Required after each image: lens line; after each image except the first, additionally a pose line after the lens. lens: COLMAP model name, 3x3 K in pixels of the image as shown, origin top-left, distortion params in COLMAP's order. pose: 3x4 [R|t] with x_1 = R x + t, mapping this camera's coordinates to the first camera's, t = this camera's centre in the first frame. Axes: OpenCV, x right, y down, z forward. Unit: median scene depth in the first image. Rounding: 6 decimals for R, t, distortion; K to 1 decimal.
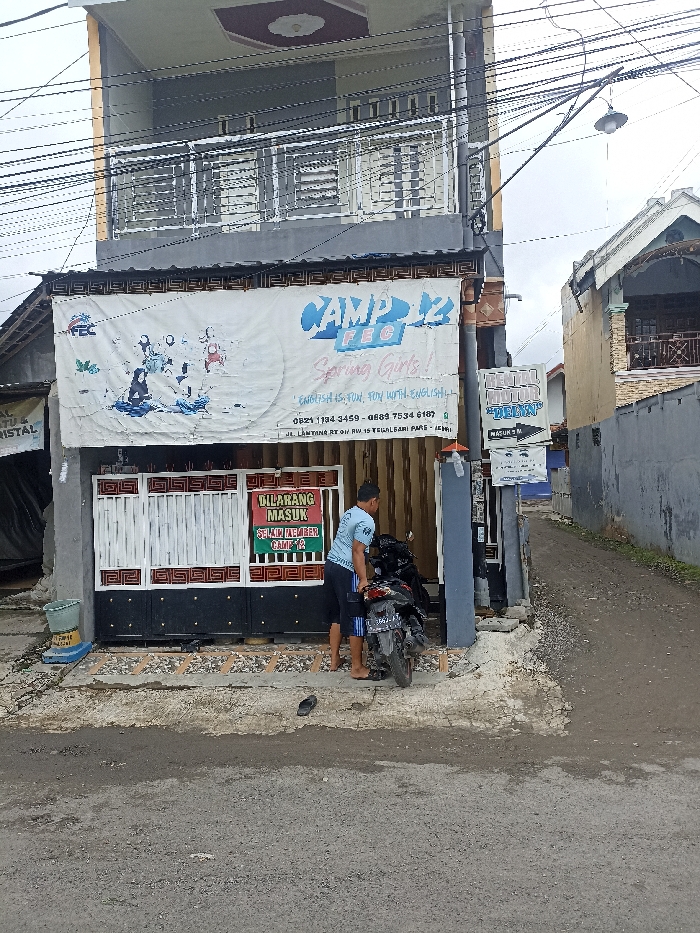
lens RADIAL K [[671.6, 0, 345.4], [0, 671.6, 466.0], [0, 0, 1]] dist [0.033703, -0.005754]
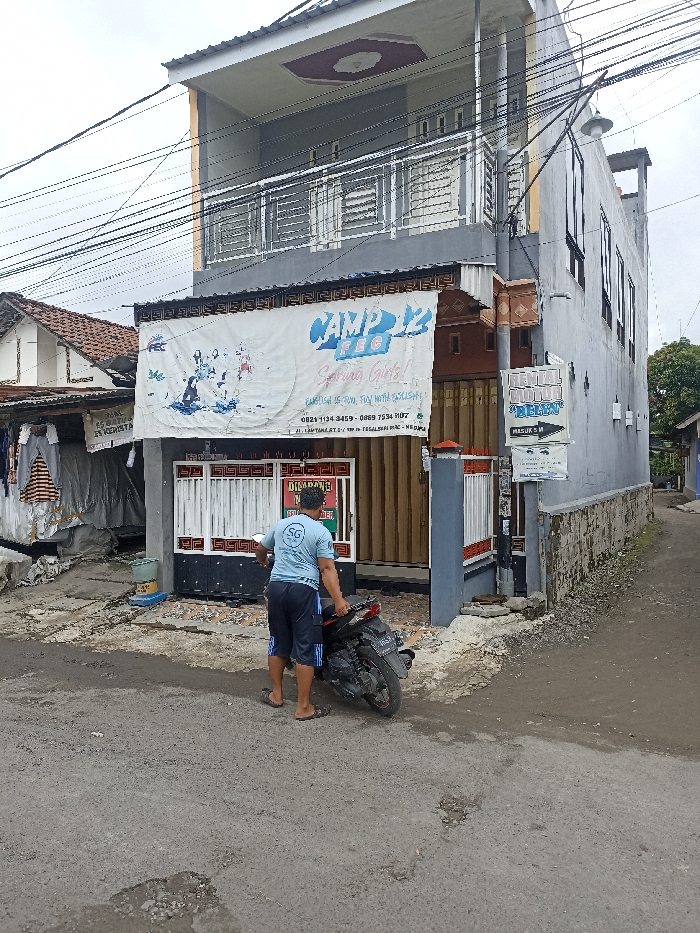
lens RADIAL K [[670.0, 0, 350.0], [0, 670.0, 466.5], [0, 0, 1]] dist [0.054988, -0.047654]
pose [[0.943496, 0.029496, -0.330067, 0.379143], [-0.023043, 0.999459, 0.023447, -0.014203], [0.330581, -0.014516, 0.943666, -0.079434]]
